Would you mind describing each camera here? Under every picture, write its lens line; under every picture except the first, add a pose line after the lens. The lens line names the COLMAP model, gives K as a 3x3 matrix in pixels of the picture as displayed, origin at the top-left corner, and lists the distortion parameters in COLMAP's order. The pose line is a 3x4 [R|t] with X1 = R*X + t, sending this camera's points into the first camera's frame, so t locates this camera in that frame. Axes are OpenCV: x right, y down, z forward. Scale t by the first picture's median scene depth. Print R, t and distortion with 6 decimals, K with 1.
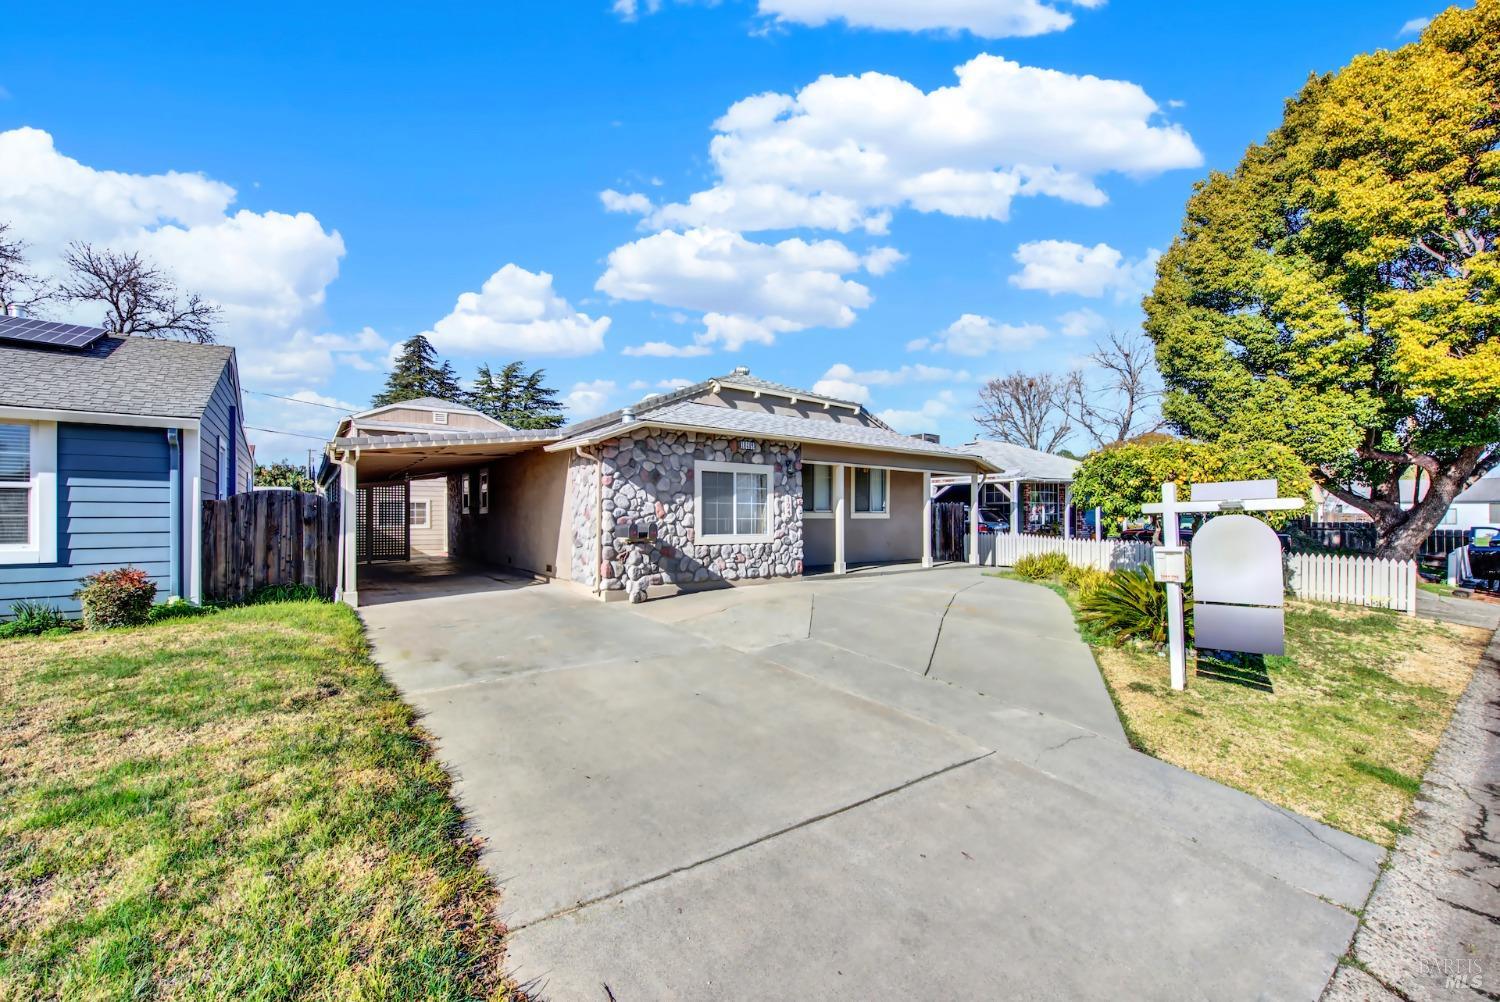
lens RADIAL K [[598.9, 0, 747.4], [0, 598.9, 508.8], [0, 0, 1]] dist [0.002500, -0.001093]
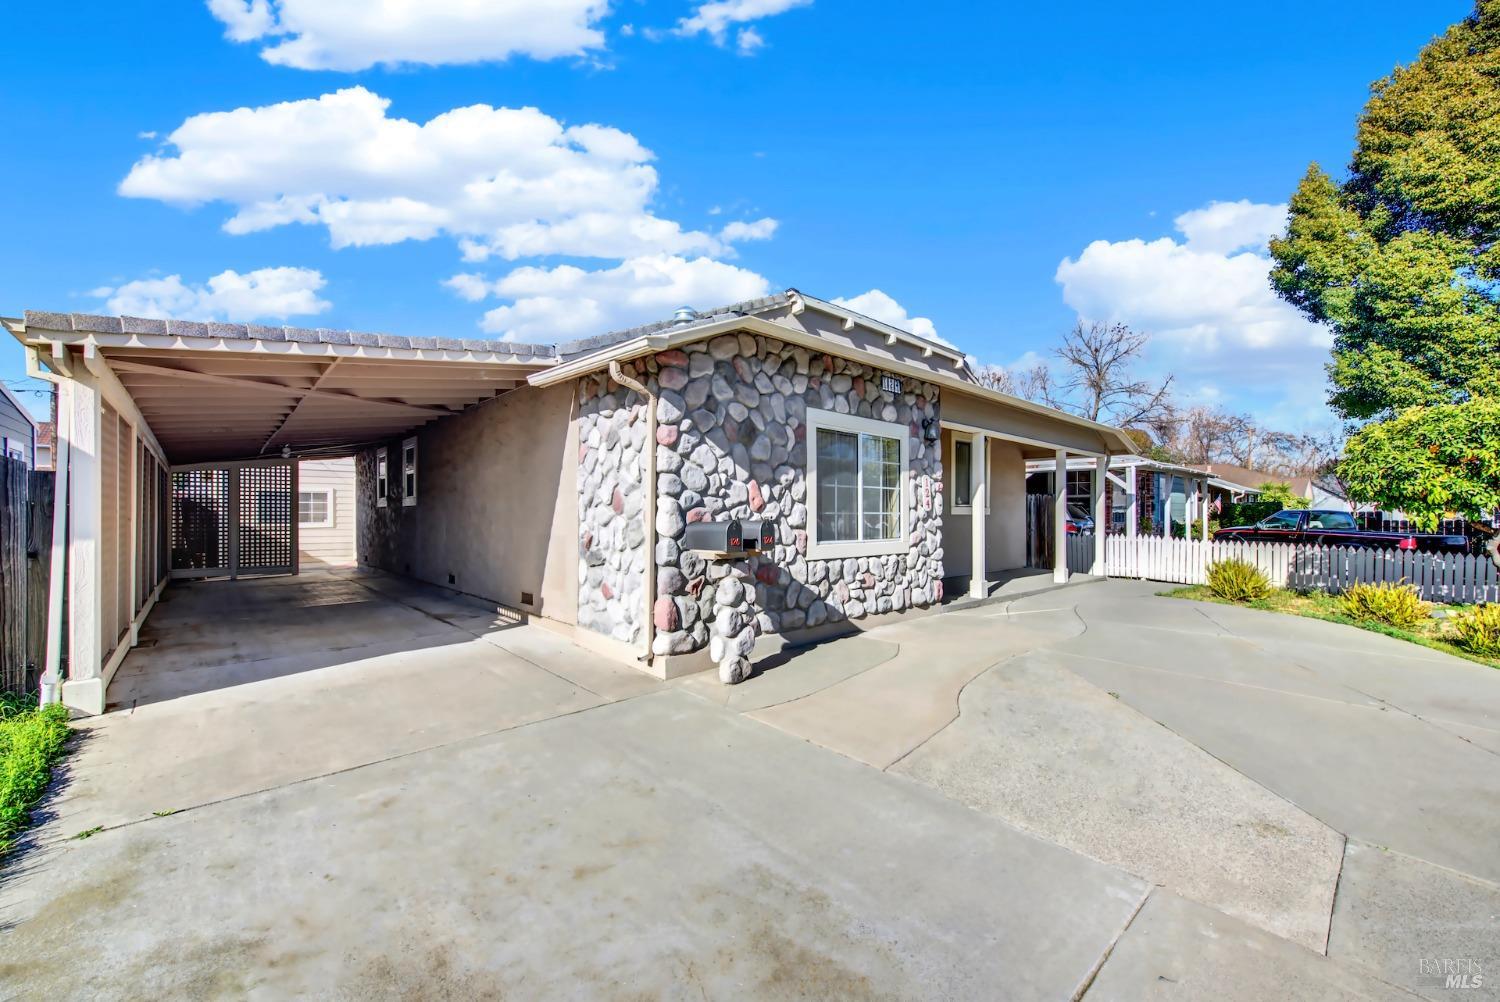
lens RADIAL K [[598.9, 0, 746.3], [0, 598.9, 511.8], [0, 0, 1]] dist [0.002500, -0.001093]
pose [[0.995273, 0.002366, 0.097092, -0.191075], [-0.003185, 0.999961, 0.008282, 0.010759], [-0.097069, -0.008552, 0.995241, 0.436466]]
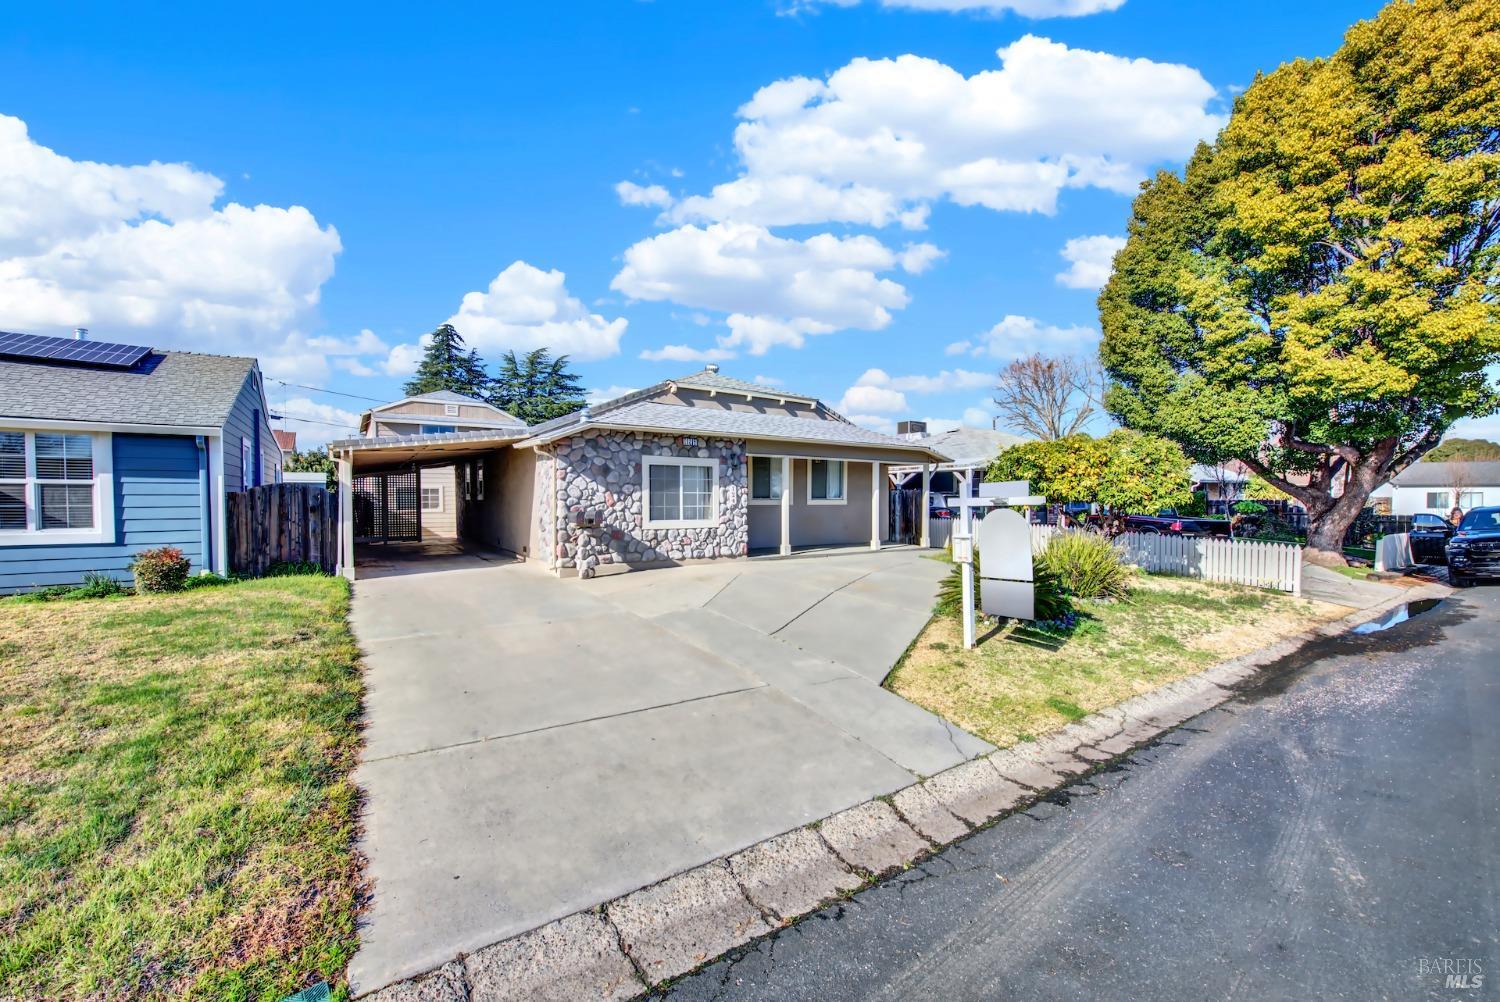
lens RADIAL K [[598.9, 0, 747.8], [0, 598.9, 508.5], [0, 0, 1]] dist [0.002500, -0.001093]
pose [[0.998759, 0.001286, -0.049787, 0.164524], [0.000202, 0.999554, 0.029869, -0.013421], [0.049804, -0.029842, 0.998313, -0.131267]]
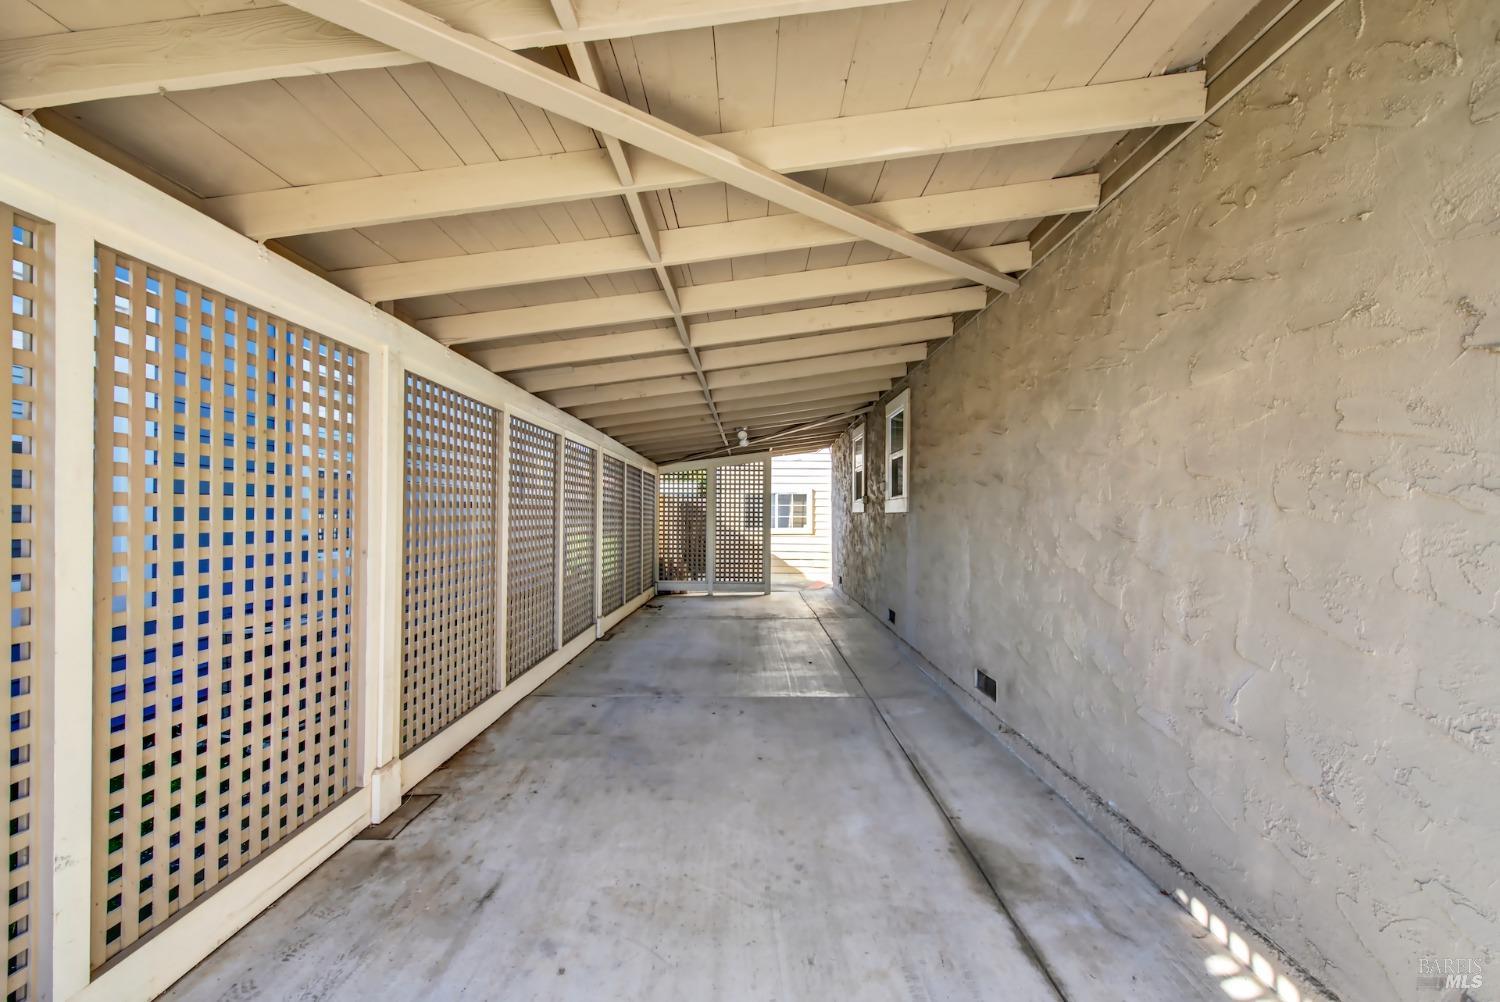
lens RADIAL K [[598.9, 0, 749.4], [0, 598.9, 512.5], [0, 0, 1]] dist [0.002500, -0.001093]
pose [[0.802328, 0.008313, -0.596825, -0.410213], [-0.001737, 0.999931, 0.011592, 0.004420], [0.596881, -0.008264, 0.802287, 0.912164]]
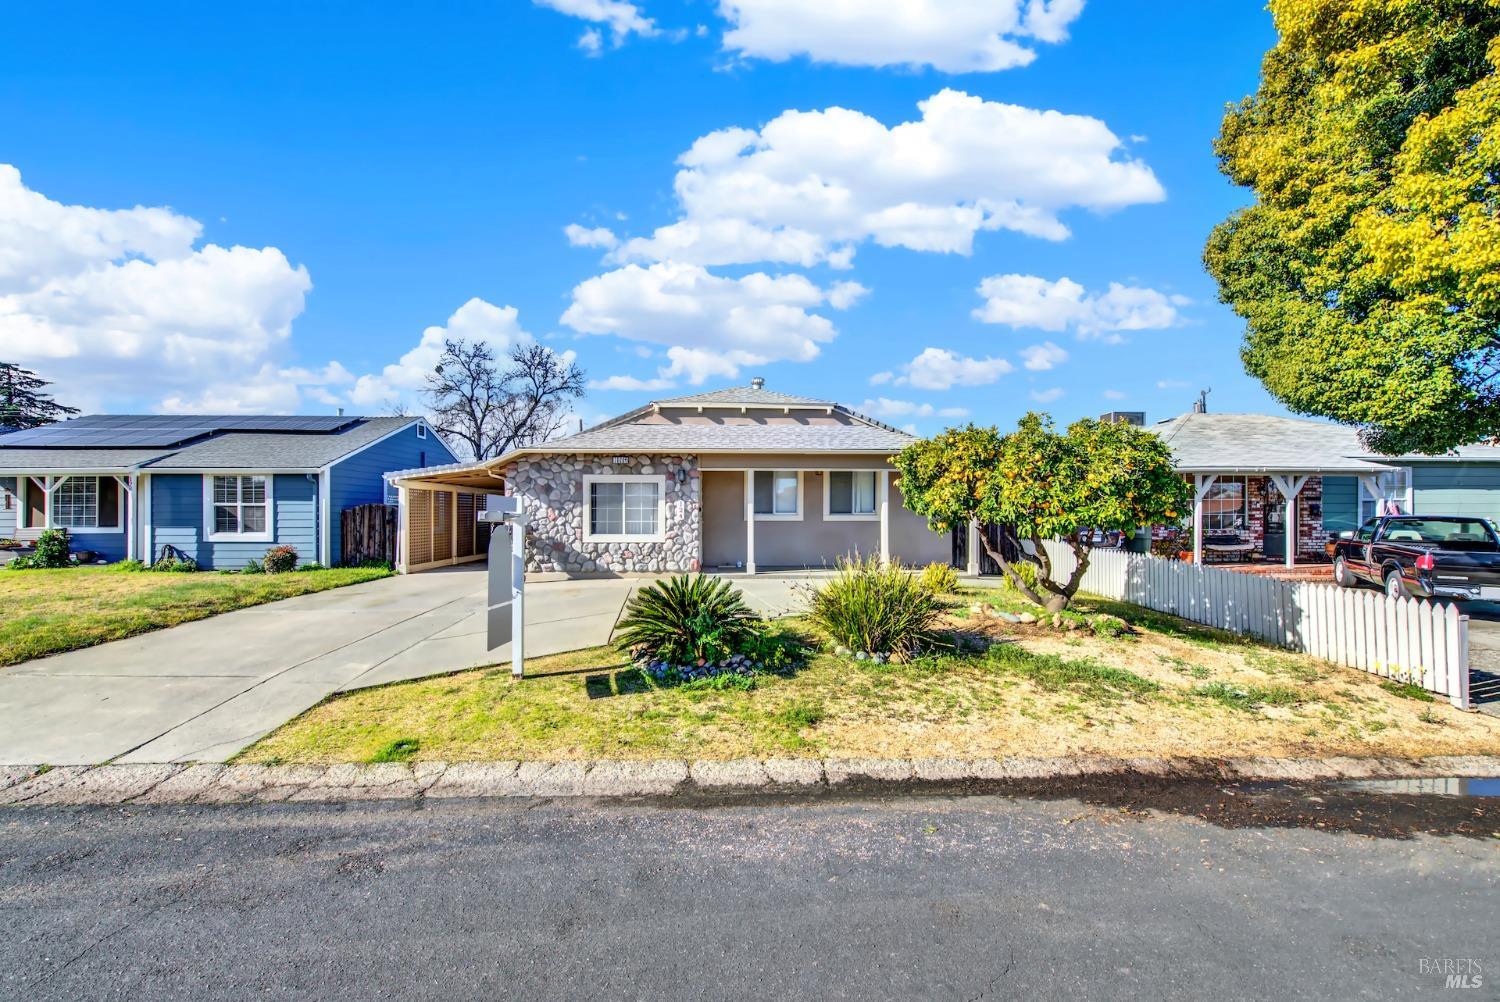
lens RADIAL K [[598.9, 0, 748.1], [0, 598.9, 508.2], [0, 0, 1]] dist [0.002500, -0.001093]
pose [[0.814662, -0.005986, -0.579905, 0.890096], [0.008831, 0.999959, 0.002084, -0.010179], [0.579869, -0.006818, 0.814681, 0.171065]]
